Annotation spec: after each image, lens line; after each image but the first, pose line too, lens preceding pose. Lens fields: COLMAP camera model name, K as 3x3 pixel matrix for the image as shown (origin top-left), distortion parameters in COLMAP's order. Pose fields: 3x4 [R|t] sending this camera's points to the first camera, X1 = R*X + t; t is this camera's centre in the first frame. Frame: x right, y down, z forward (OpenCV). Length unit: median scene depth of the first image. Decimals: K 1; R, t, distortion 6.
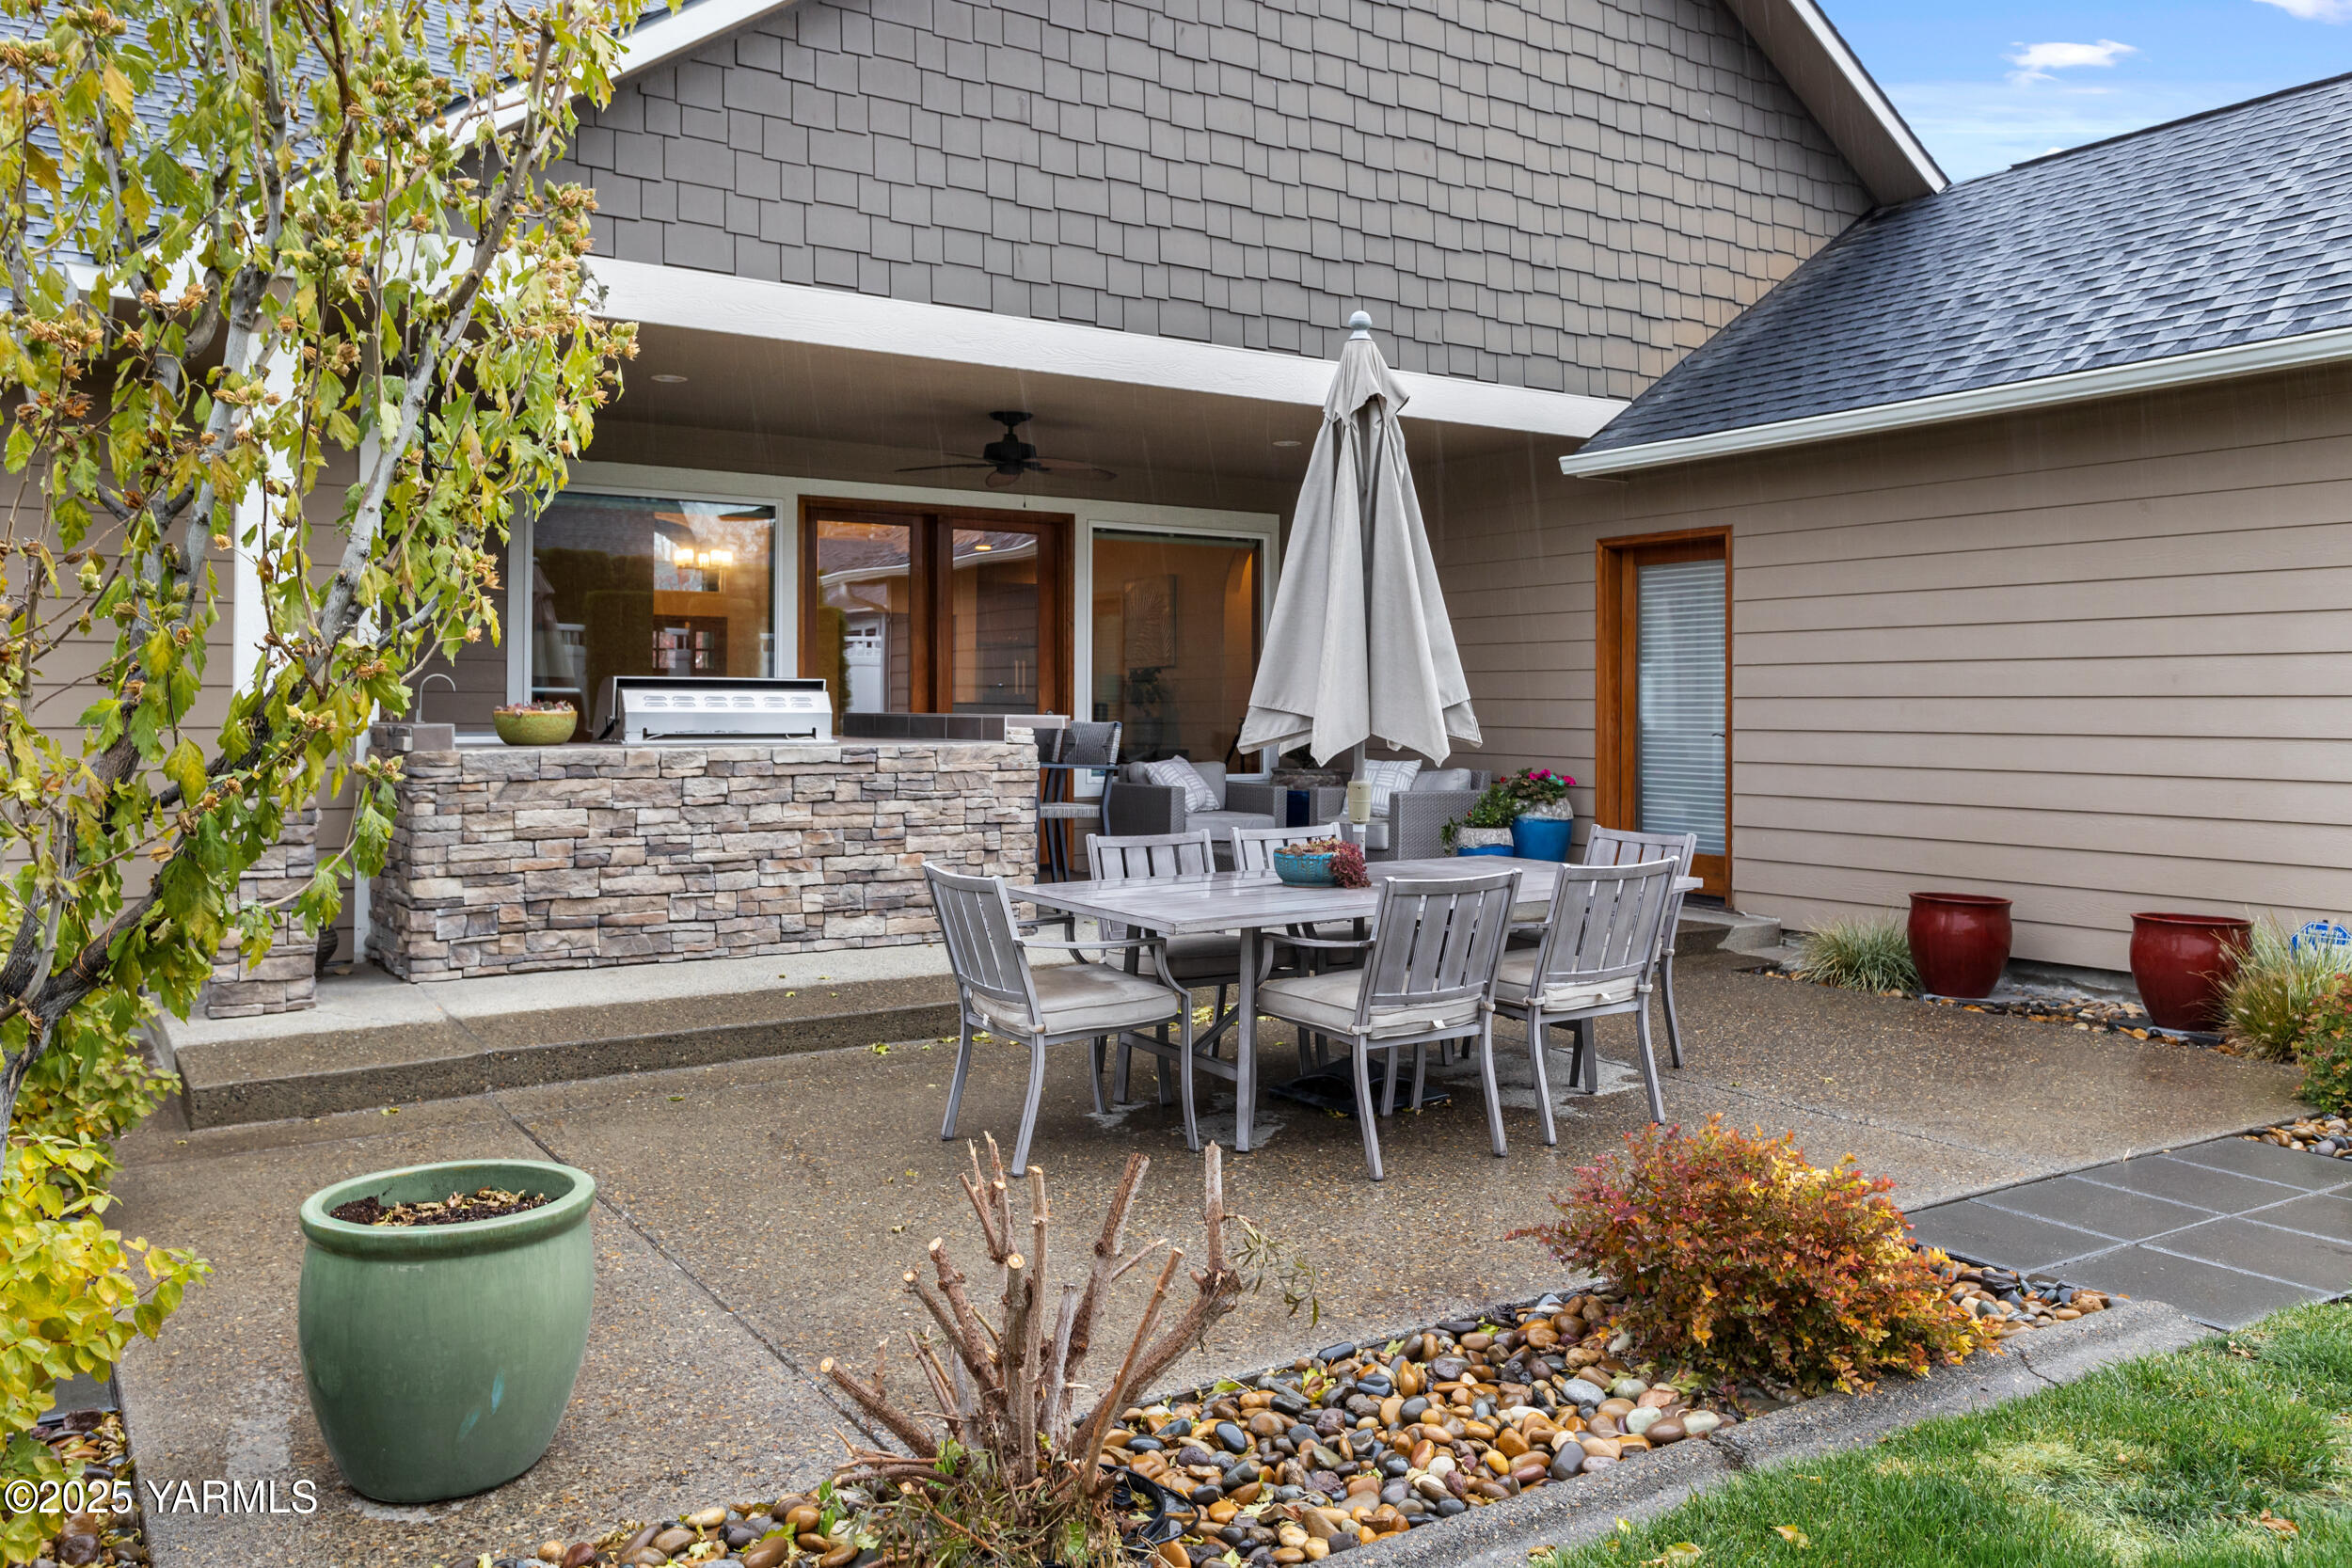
lens RADIAL K [[1765.4, 0, 1183.7], [0, 1765.4, 717.4], [0, 0, 1]] dist [0.009047, 0.000243]
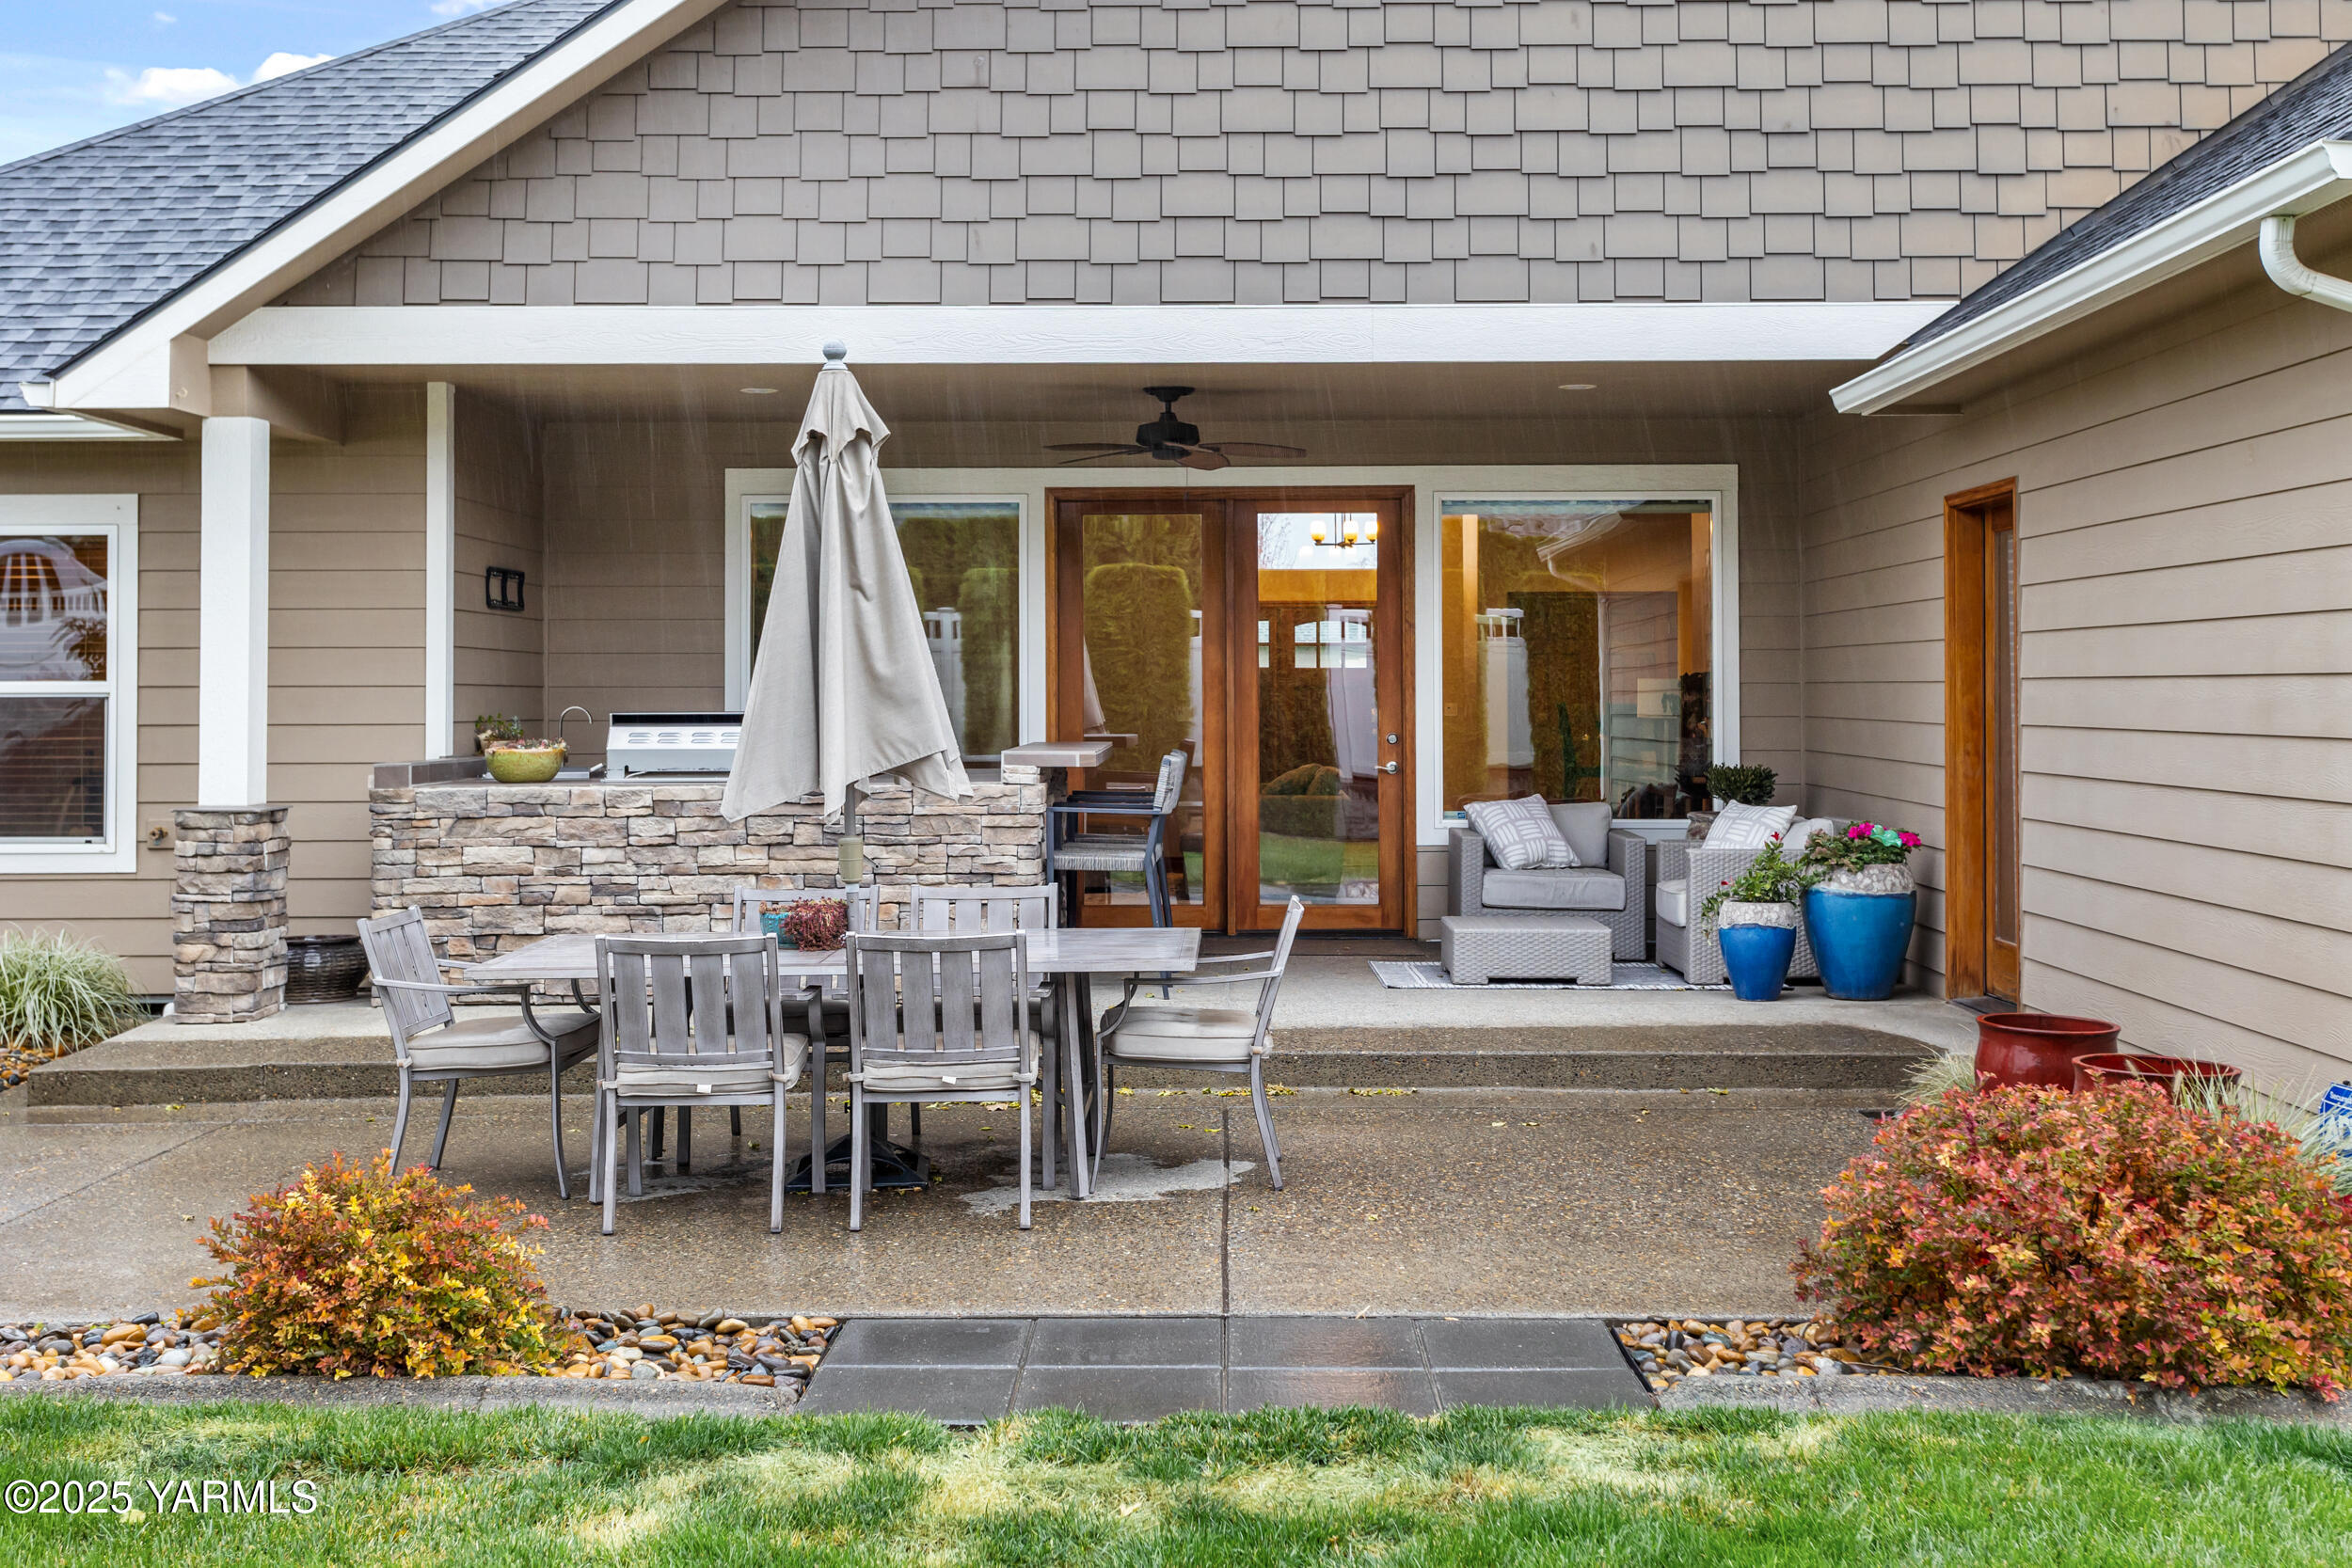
lens RADIAL K [[2595.0, 0, 1163.2], [0, 2595.0, 676.4], [0, 0, 1]] dist [0.010341, 0.000000]
pose [[0.837888, -0.011859, -0.545713, 0.712221], [0.004571, 0.999881, -0.014711, -0.020307], [0.545823, 0.009832, 0.837843, -0.043962]]
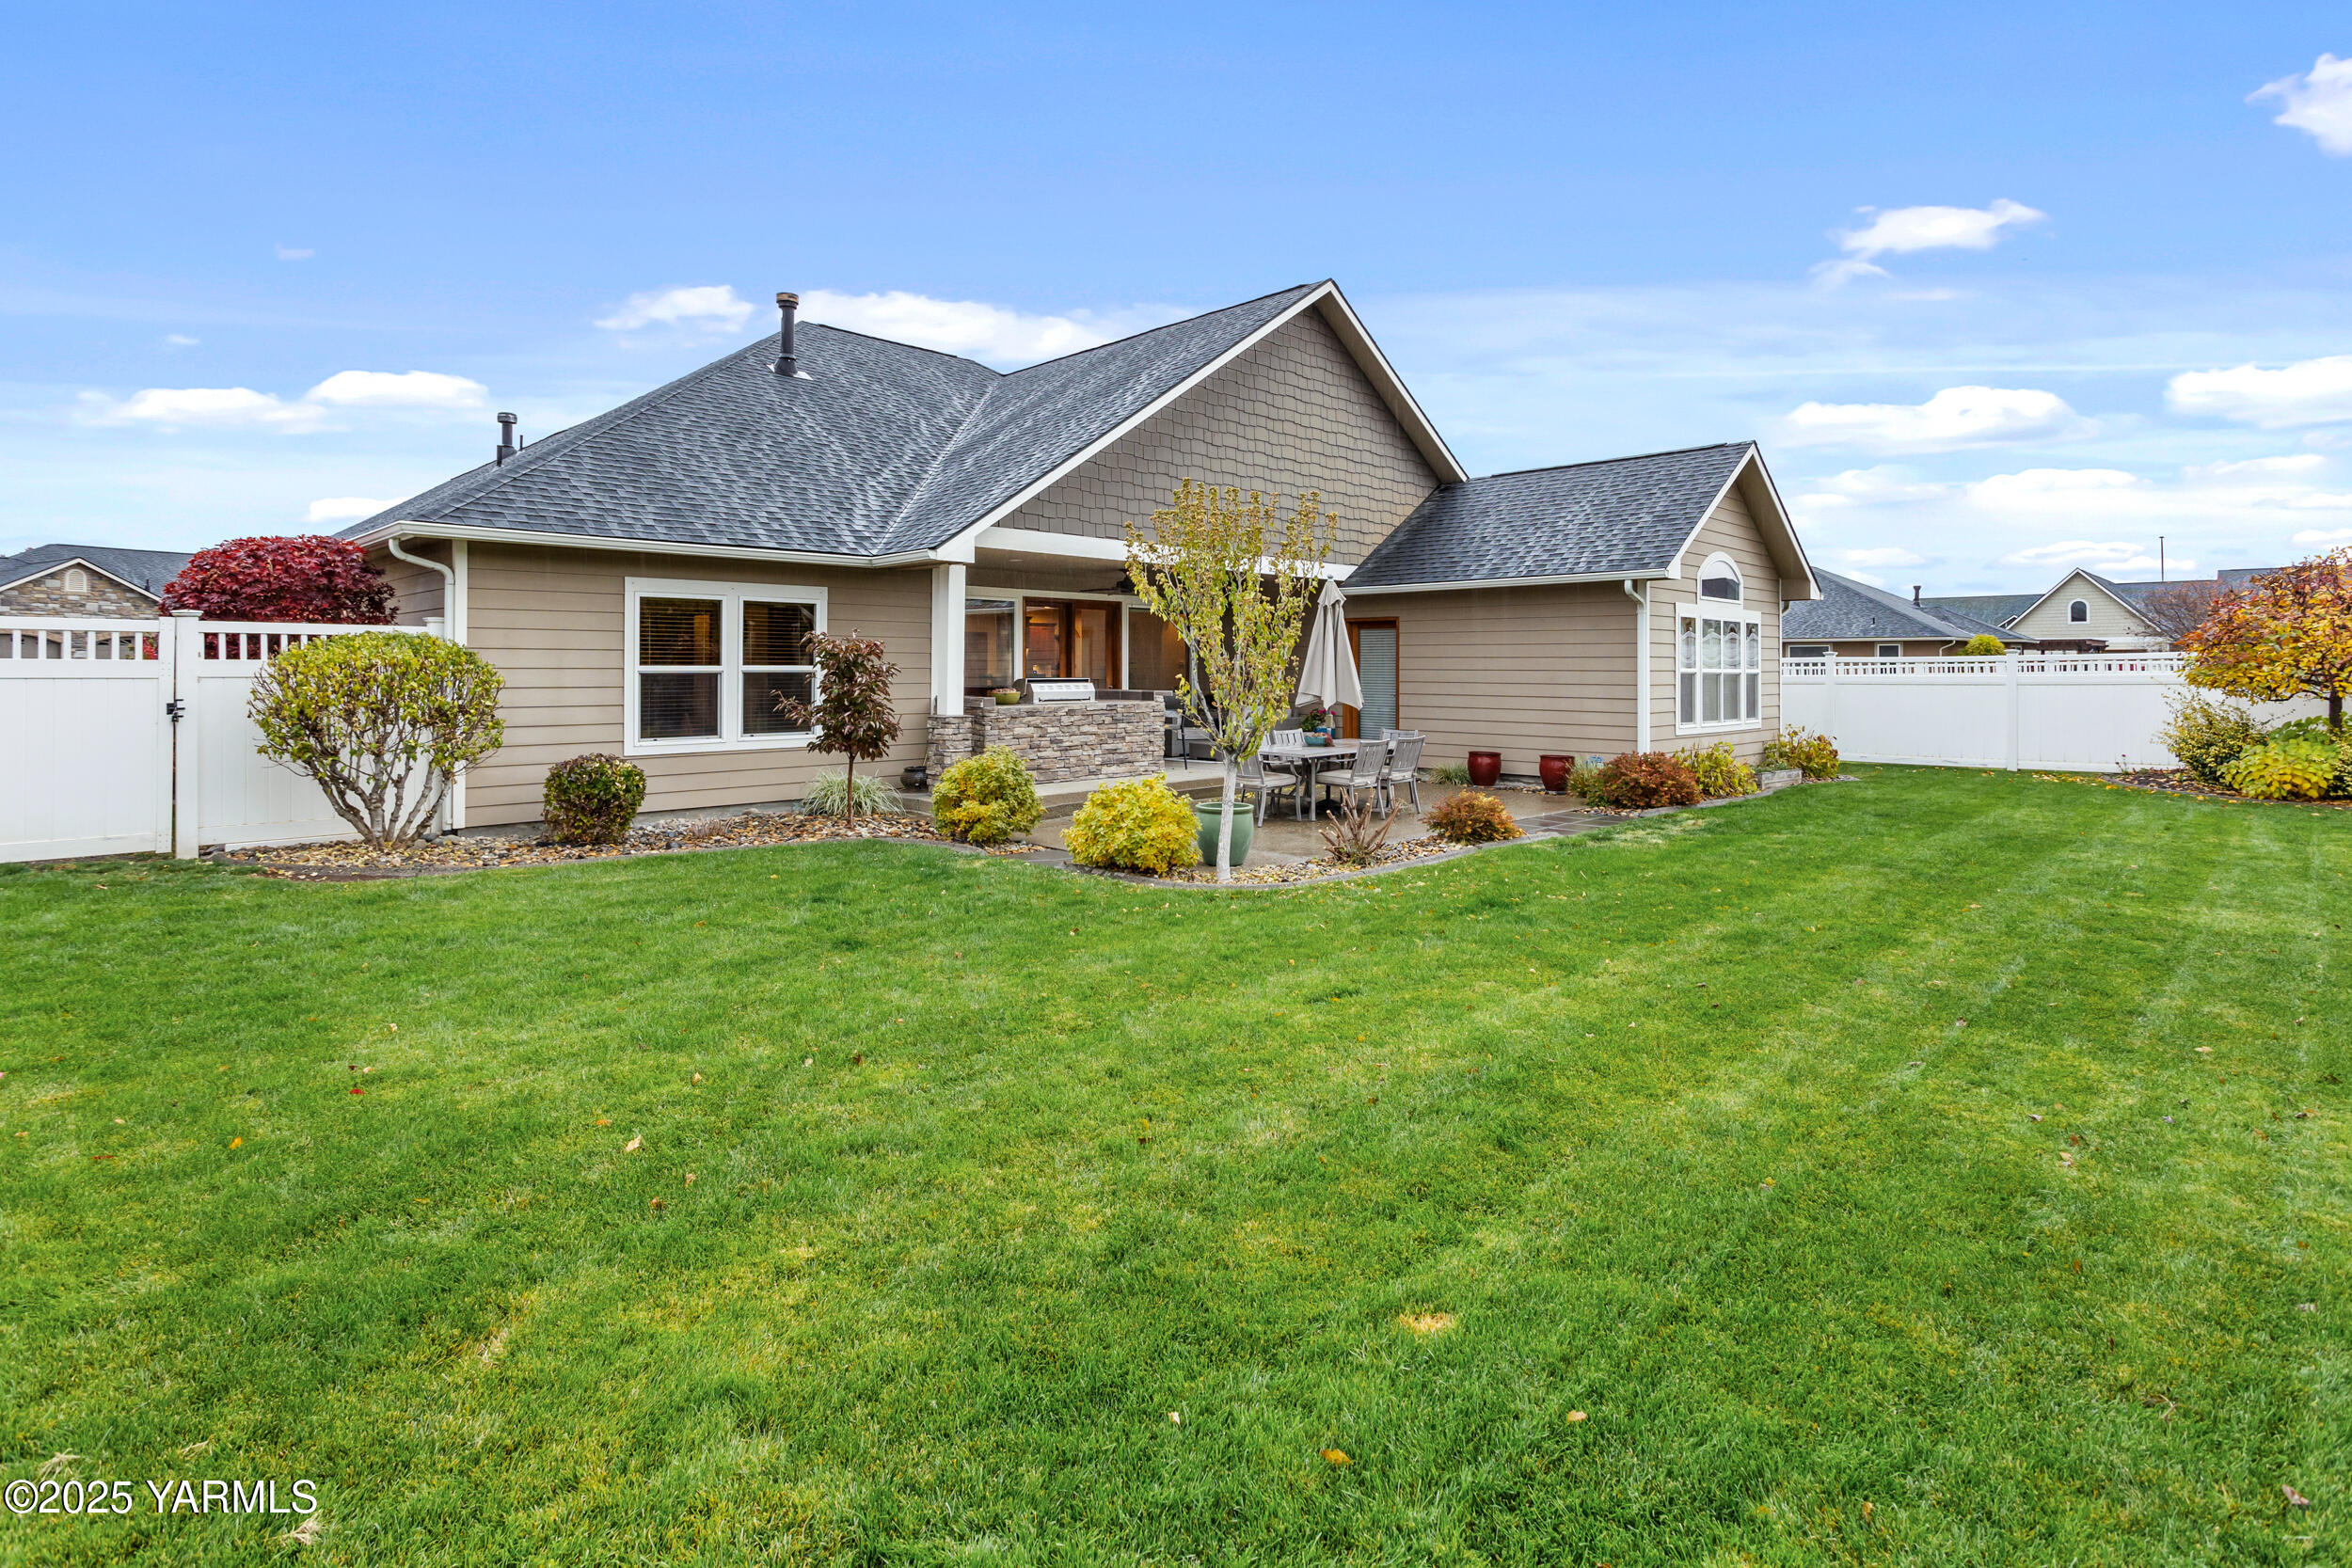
lens RADIAL K [[1128.7, 0, 1184.8], [0, 1128.7, 674.1], [0, 0, 1]] dist [-0.002367, -0.000090]
pose [[0.978725, -0.001970, 0.205169, -0.430582], [0.001453, 0.999995, 0.002669, -0.033656], [-0.205173, -0.002314, 0.978723, -0.726024]]
